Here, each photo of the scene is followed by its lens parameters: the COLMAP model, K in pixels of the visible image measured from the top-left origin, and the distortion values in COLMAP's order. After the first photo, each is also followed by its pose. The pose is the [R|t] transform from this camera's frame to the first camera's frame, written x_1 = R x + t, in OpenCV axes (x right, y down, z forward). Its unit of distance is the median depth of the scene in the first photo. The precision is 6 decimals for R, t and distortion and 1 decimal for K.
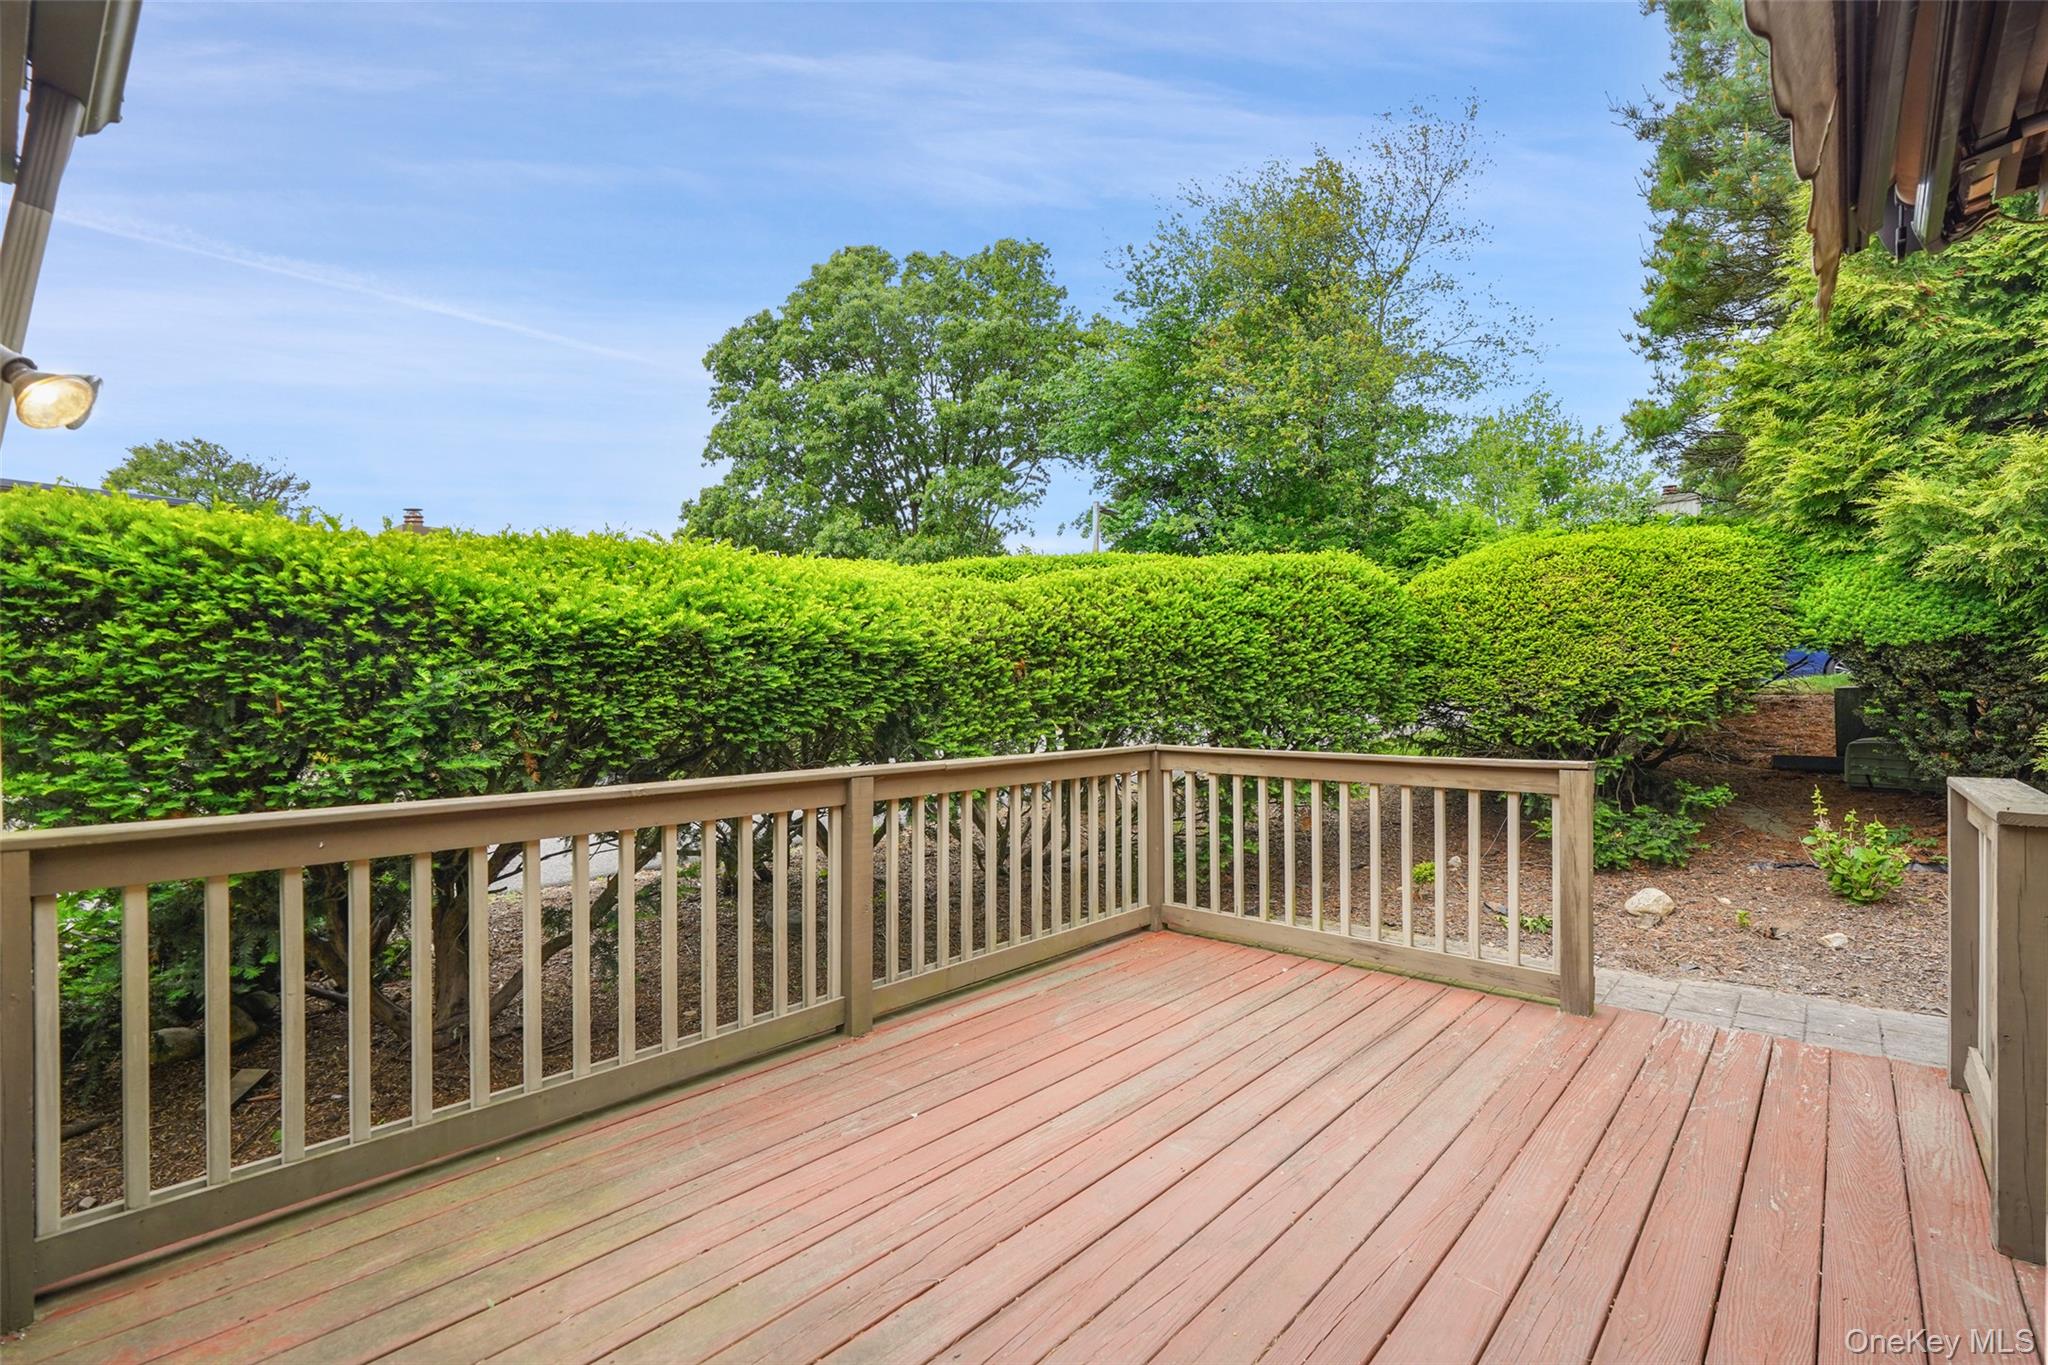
lens RADIAL K [[936.5, 0, 1012.7], [0, 936.5, 718.4], [0, 0, 1]] dist [-0.008313, 0.000205]
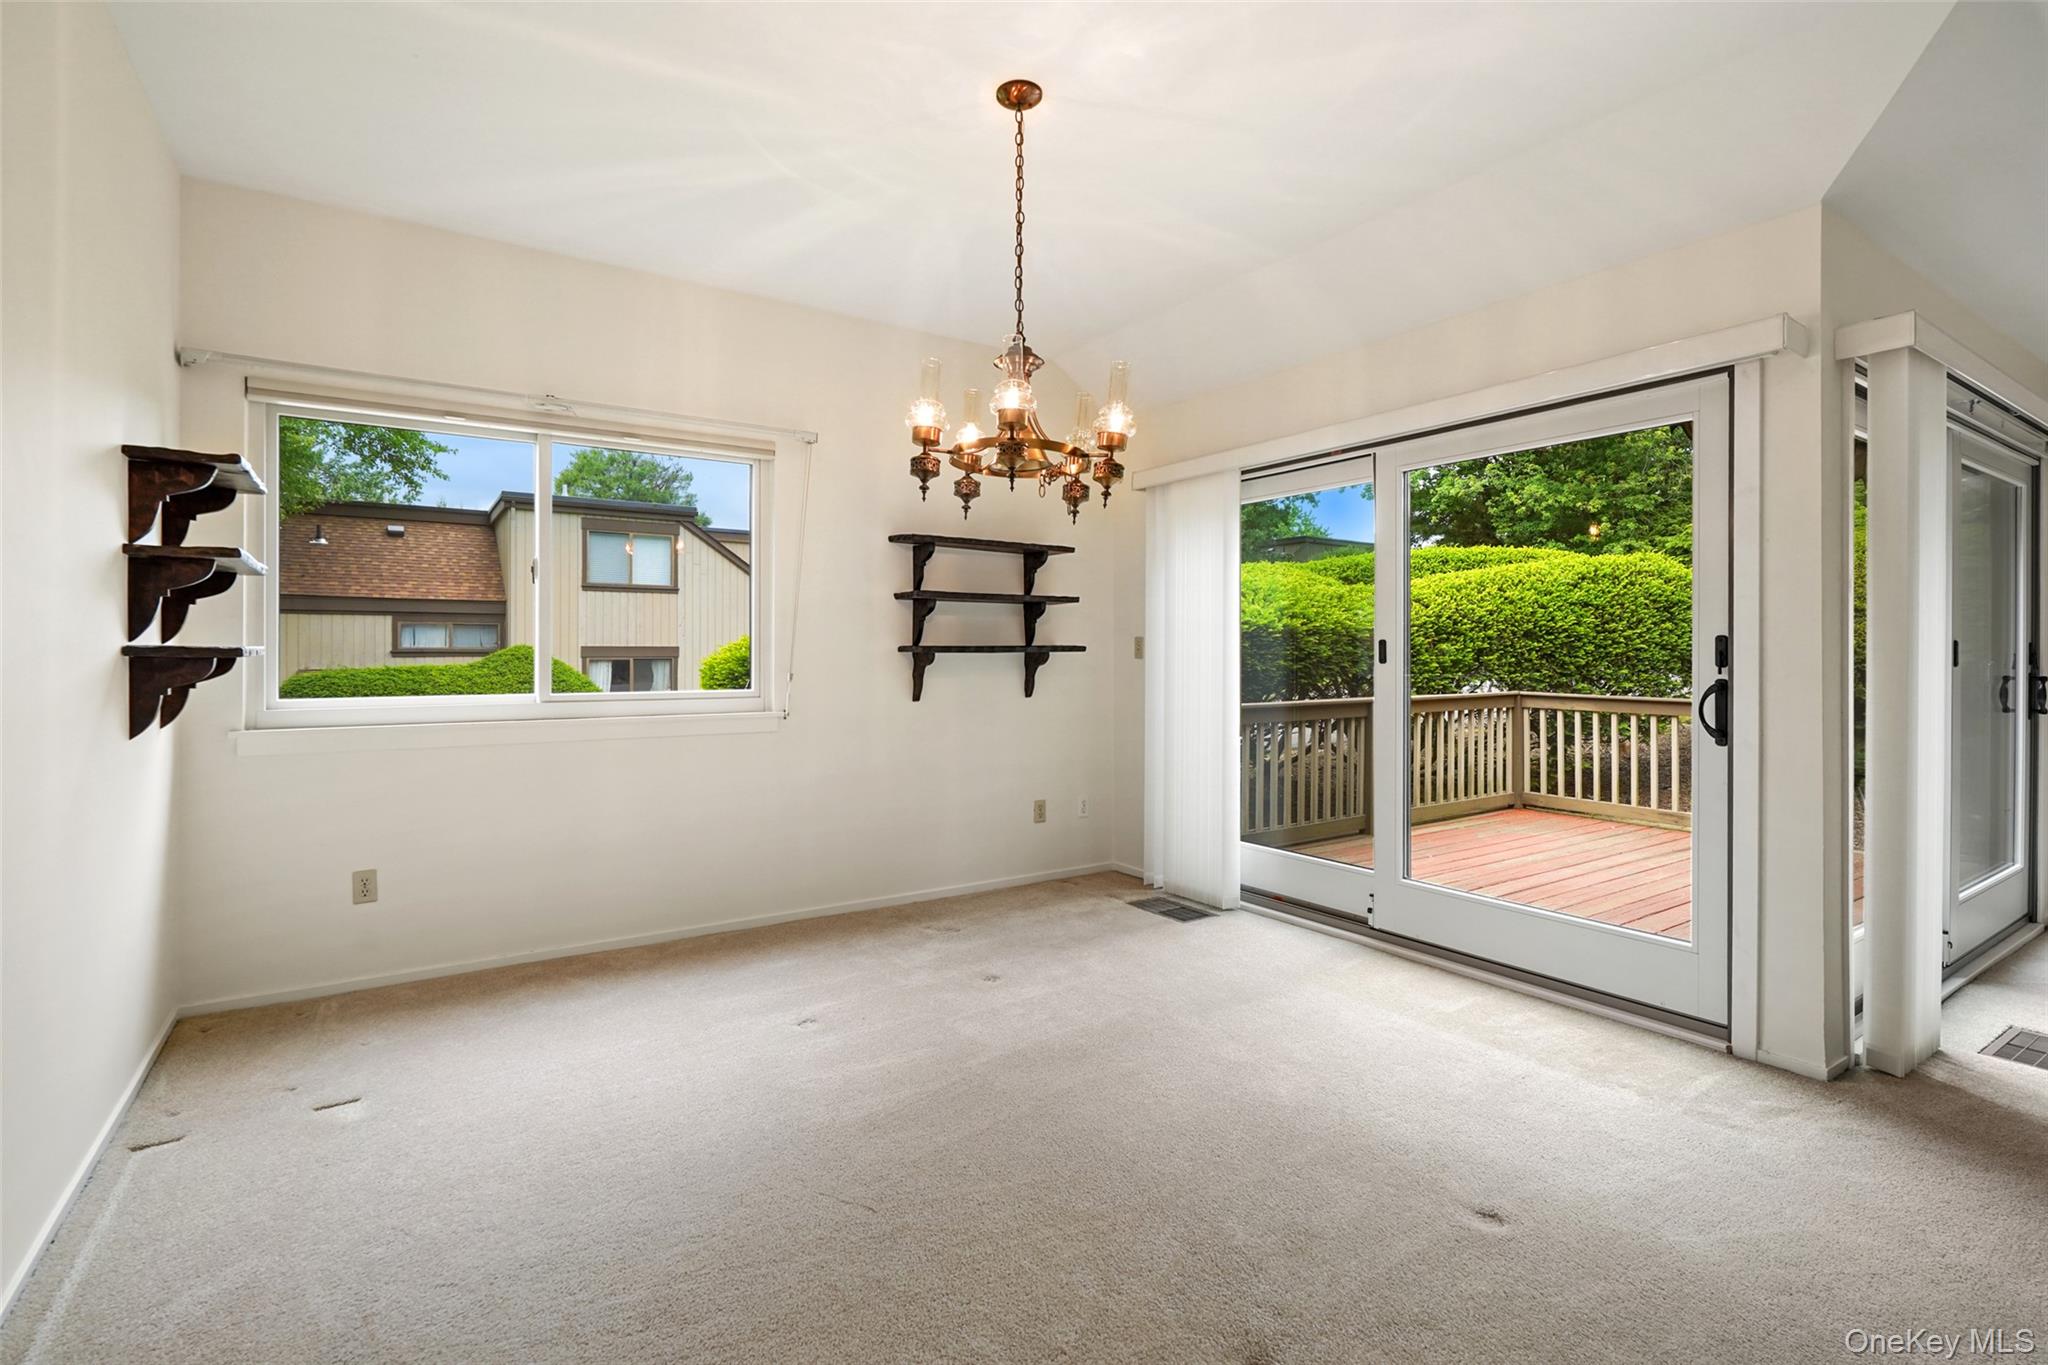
lens RADIAL K [[936.5, 0, 1014.7], [0, 936.5, 658.6], [0, 0, 1]] dist [-0.008313, 0.000205]
pose [[0.967864, 0.008976, -0.251314, -0.269831], [-0.012749, 0.999829, -0.013389, 0.004751], [0.251151, 0.016163, 0.967813, -0.730611]]
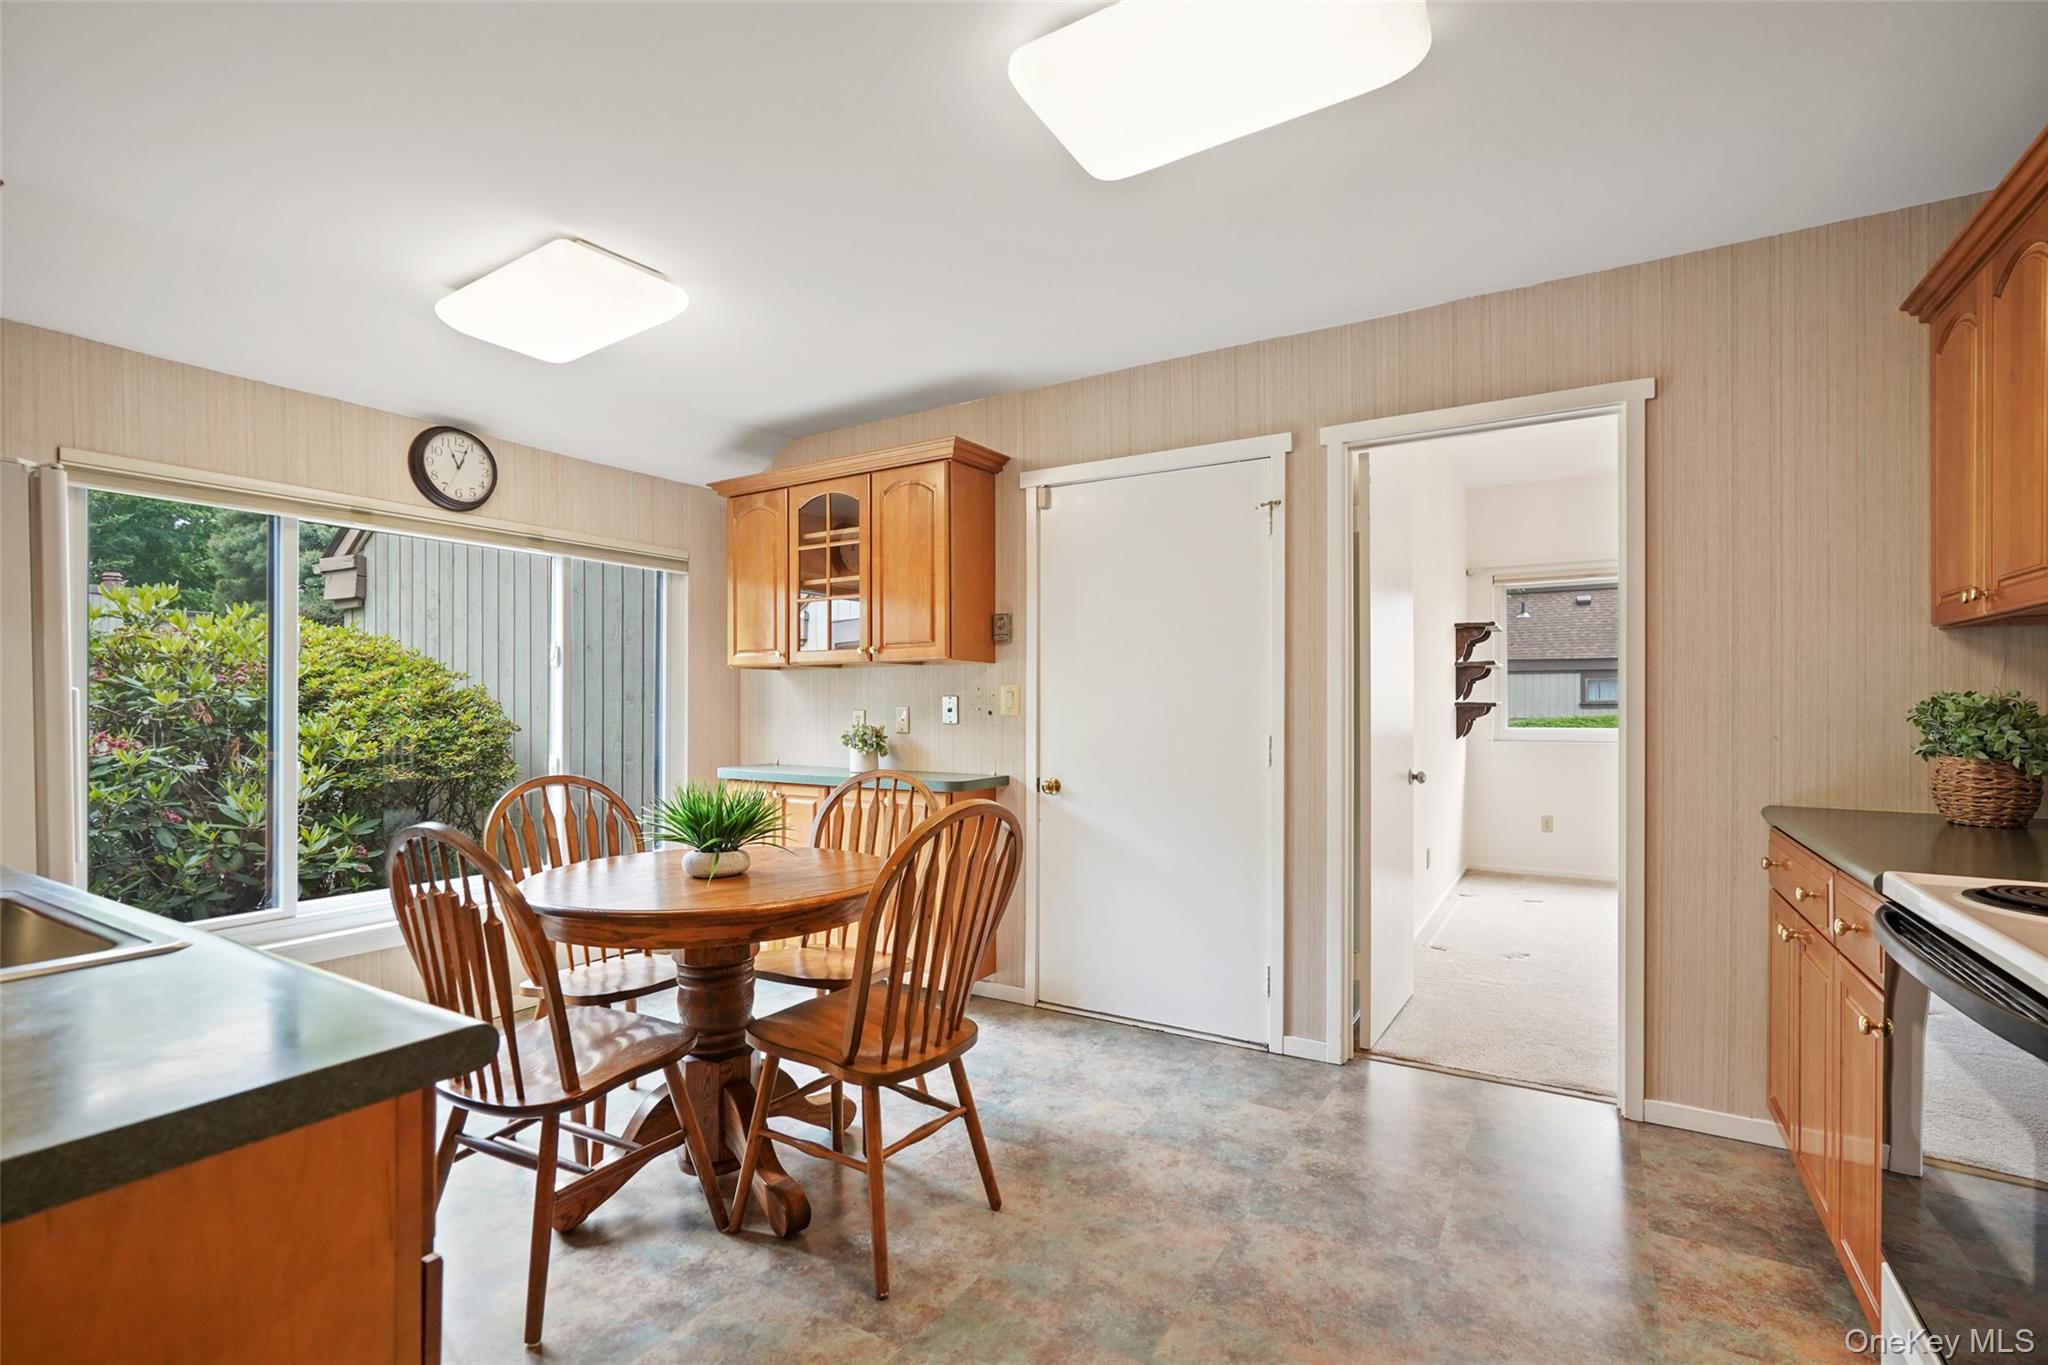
lens RADIAL K [[936.5, 0, 1013.2], [0, 936.5, 695.0], [0, 0, 1]] dist [-0.008313, 0.000205]
pose [[0.175032, -0.002898, -0.984558, 0.293234], [-0.023451, 0.999700, -0.007112, 0.010520], [0.984283, 0.024334, 0.174911, -1.185802]]
